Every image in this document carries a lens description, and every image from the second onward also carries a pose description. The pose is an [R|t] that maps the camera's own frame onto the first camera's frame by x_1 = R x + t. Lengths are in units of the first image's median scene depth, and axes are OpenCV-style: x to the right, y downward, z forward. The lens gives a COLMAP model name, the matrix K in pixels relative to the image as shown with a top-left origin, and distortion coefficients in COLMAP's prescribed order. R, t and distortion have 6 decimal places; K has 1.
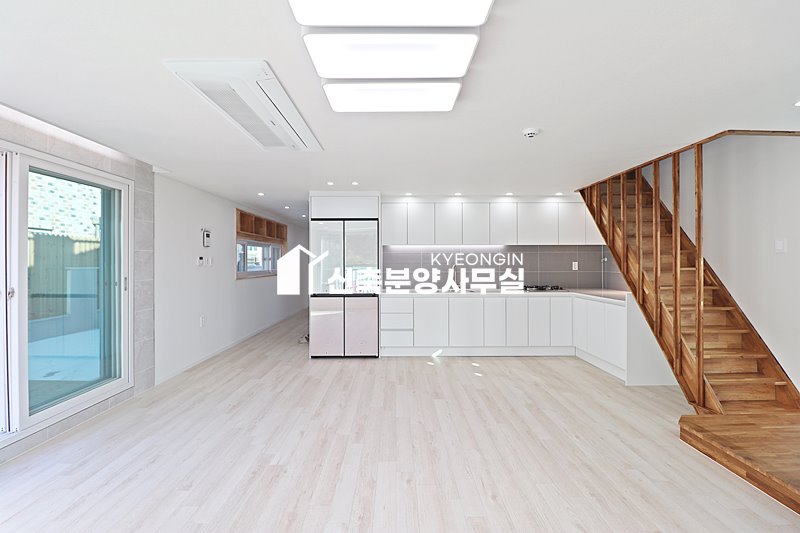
lens RADIAL K [[367.5, 0, 400.9], [0, 367.5, 259.3], [0, 0, 1]] dist [0.001970, -0.013324]
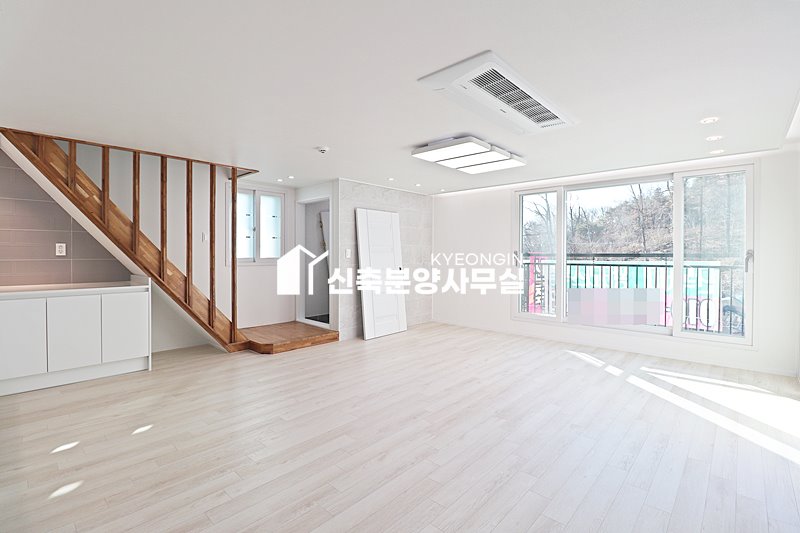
lens RADIAL K [[369.5, 0, 400.2], [0, 369.5, 259.5], [0, 0, 1]] dist [0.000191, -0.014760]
pose [[-0.725967, -0.010733, 0.687645, -0.532077], [-0.007868, 0.999942, 0.007300, 0.031185], [-0.687684, -0.000111, -0.726010, 1.214601]]
